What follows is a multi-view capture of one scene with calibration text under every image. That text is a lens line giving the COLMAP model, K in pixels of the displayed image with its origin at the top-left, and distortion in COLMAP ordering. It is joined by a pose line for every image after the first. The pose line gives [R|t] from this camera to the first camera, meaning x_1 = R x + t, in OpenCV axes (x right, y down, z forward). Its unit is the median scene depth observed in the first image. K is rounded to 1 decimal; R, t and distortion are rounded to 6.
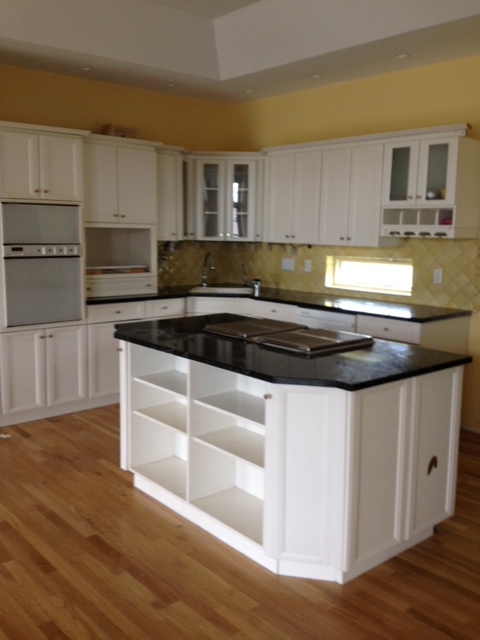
lens RADIAL K [[624.2, 0, 242.7], [0, 624.2, 320.3], [0, 0, 1]] dist [0.224037, -0.503953]
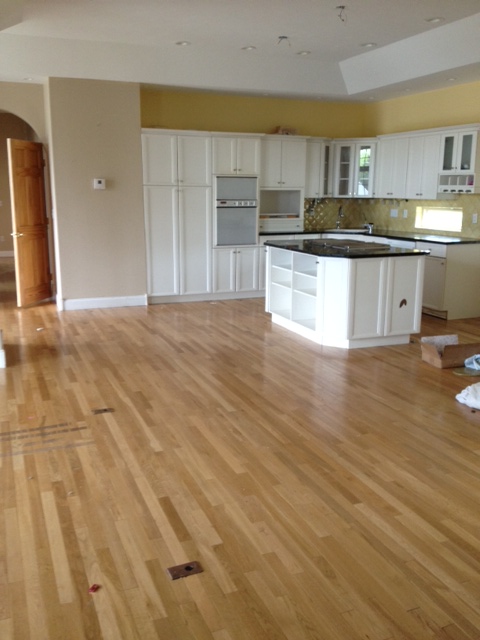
lens RADIAL K [[624.2, 0, 242.7], [0, 624.2, 320.3], [0, 0, 1]] dist [0.224037, -0.503953]
pose [[0.946764, 0.058369, -0.316593, 0.265292], [-0.041129, 0.997298, 0.060871, 0.103290], [0.319290, -0.044610, 0.946606, -0.647232]]
